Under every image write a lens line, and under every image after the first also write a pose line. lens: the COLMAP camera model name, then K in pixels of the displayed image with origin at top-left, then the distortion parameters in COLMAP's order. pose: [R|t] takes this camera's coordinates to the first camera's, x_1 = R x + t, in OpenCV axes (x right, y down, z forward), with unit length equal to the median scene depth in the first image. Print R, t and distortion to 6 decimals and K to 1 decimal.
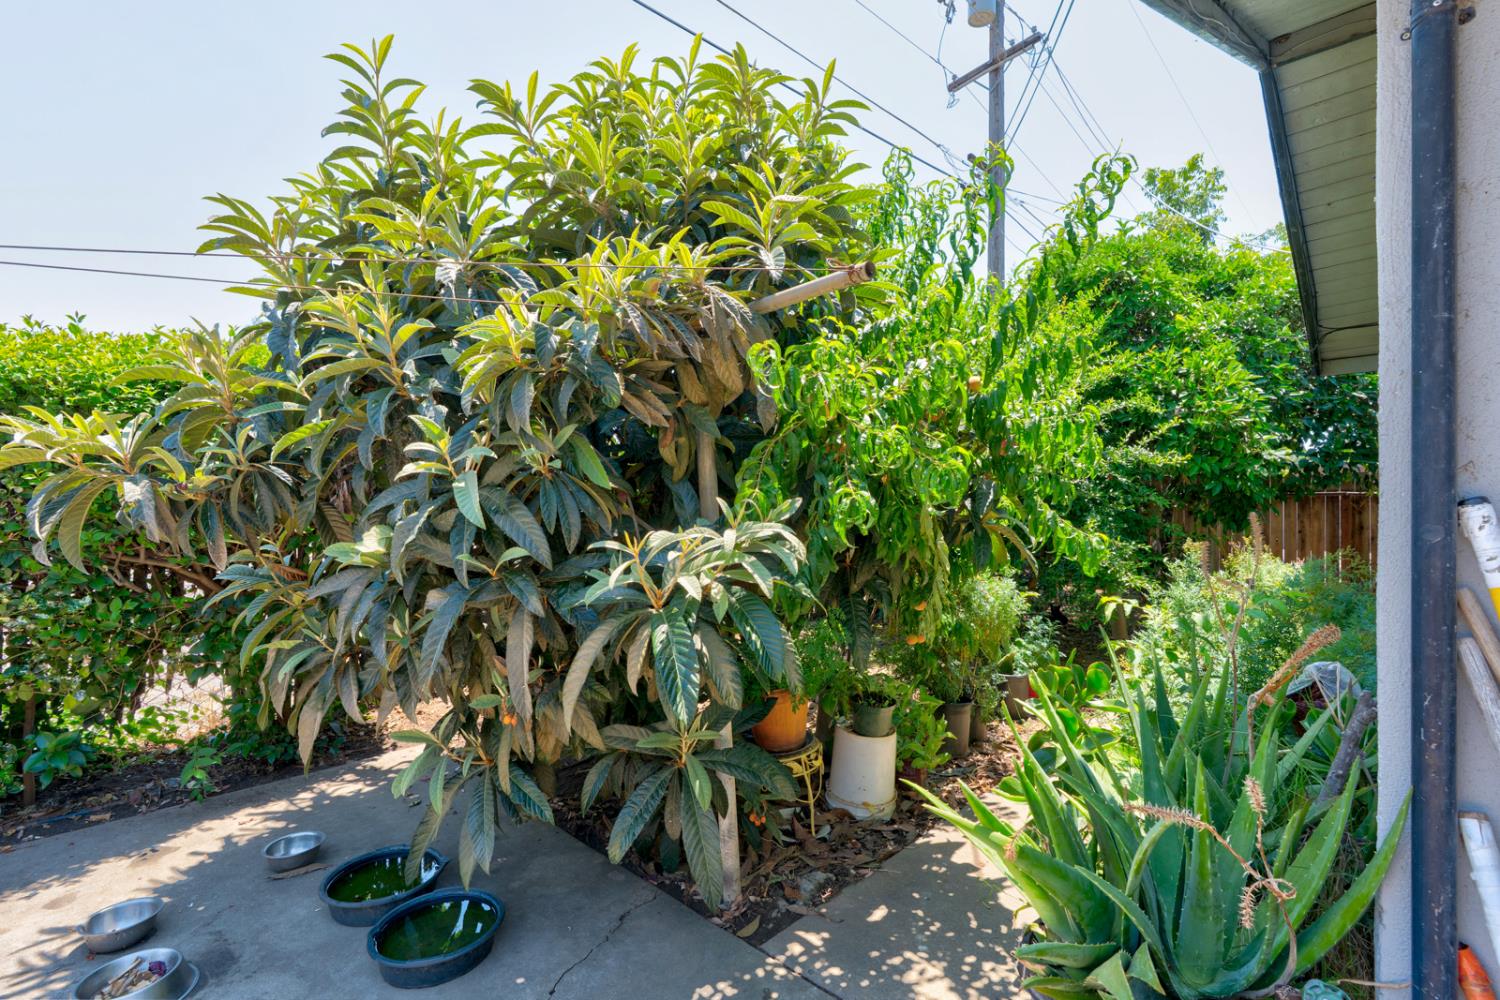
lens RADIAL K [[691.4, 0, 741.9], [0, 691.4, 497.7], [0, 0, 1]] dist [-0.009172, 0.004109]
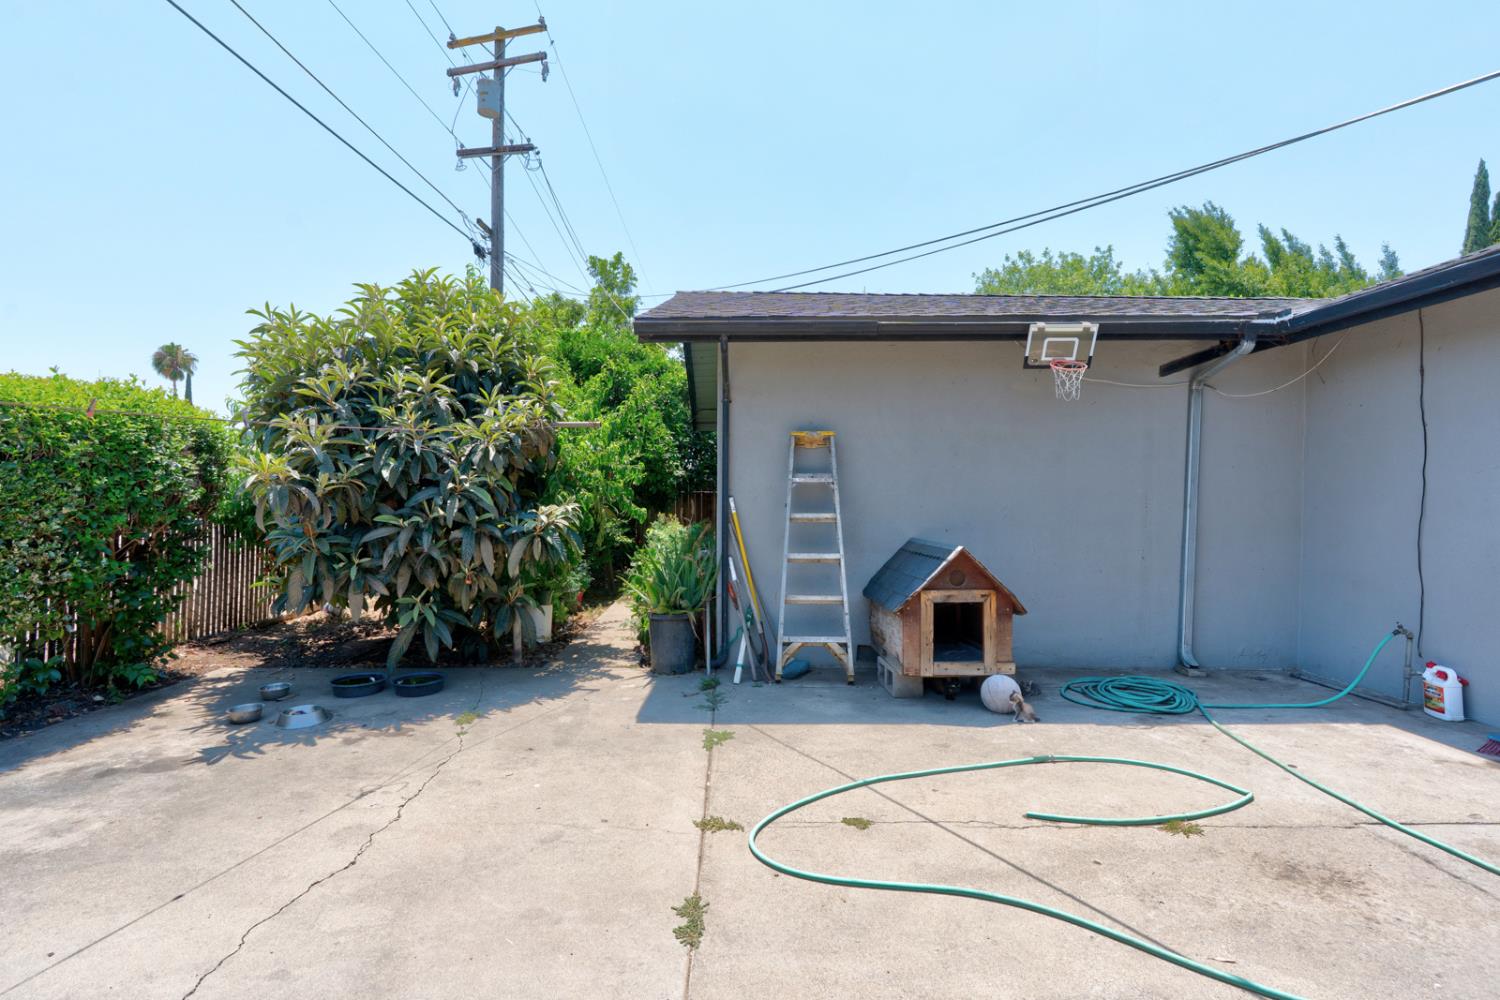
lens RADIAL K [[691.4, 0, 723.7], [0, 691.4, 507.0], [0, 0, 1]] dist [-0.009172, 0.004109]
pose [[0.728659, -0.010112, 0.684802, -0.390879], [-0.004382, 0.999802, 0.019427, -0.003265], [-0.684863, -0.017157, 0.728470, -0.423986]]
